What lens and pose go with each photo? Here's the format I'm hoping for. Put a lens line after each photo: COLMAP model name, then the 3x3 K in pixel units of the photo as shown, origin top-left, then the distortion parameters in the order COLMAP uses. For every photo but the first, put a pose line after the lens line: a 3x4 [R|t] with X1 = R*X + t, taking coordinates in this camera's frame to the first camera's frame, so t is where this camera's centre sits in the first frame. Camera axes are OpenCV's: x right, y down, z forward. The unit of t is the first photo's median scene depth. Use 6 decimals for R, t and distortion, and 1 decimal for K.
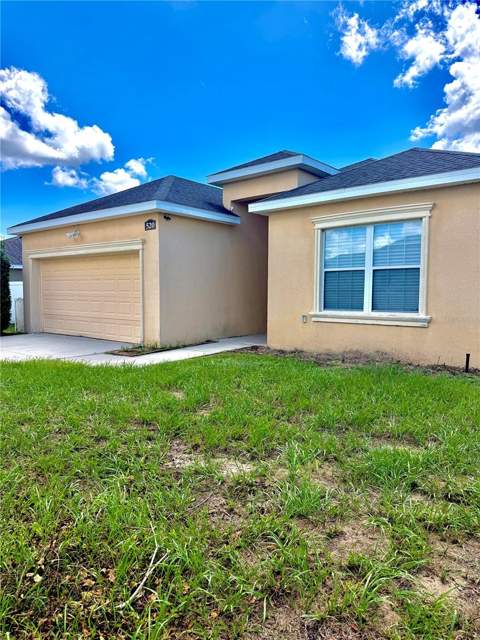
lens RADIAL K [[445.9, 0, 239.6], [0, 445.9, 324.7], [0, 0, 1]] dist [0.040941, -0.041936]
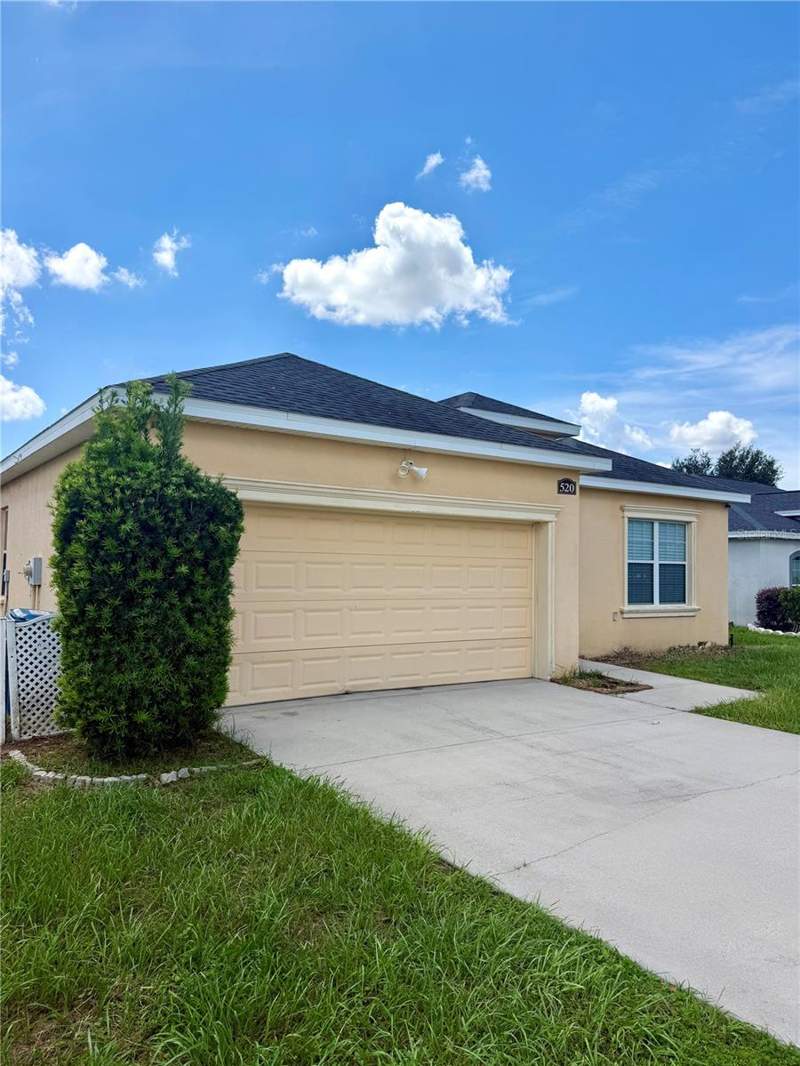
lens RADIAL K [[742.7, 0, 396.8], [0, 742.7, 531.4], [0, 0, 1]] dist [0.040941, -0.041936]
pose [[0.272015, 0.050073, 0.960989, -1.450564], [0.055673, 0.996154, -0.067664, -0.108179], [-0.960681, 0.071907, 0.268181, 1.051217]]
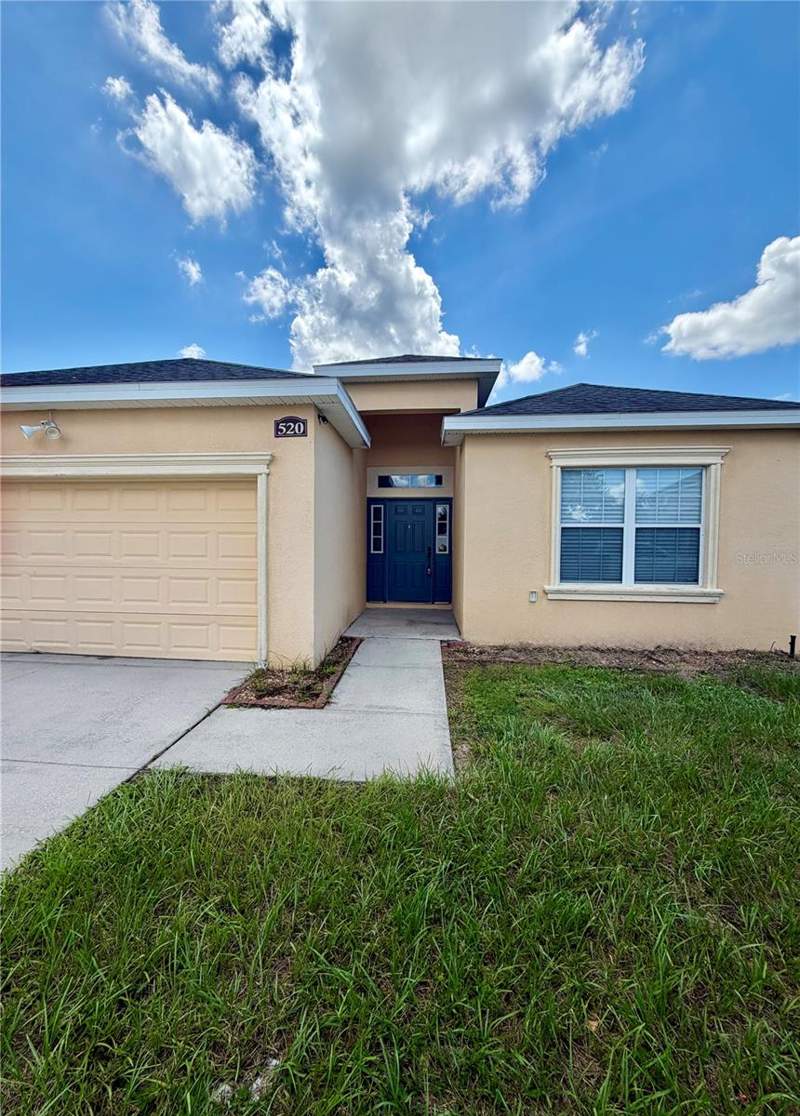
lens RADIAL K [[443.8, 0, 397.4], [0, 443.8, 564.5], [0, 0, 1]] dist [0.010906, 0.000347]
pose [[0.825955, -0.024856, 0.563188, -0.427251], [0.036184, 0.999305, -0.008962, -0.065902], [-0.562574, 0.027781, 0.826280, 0.576493]]
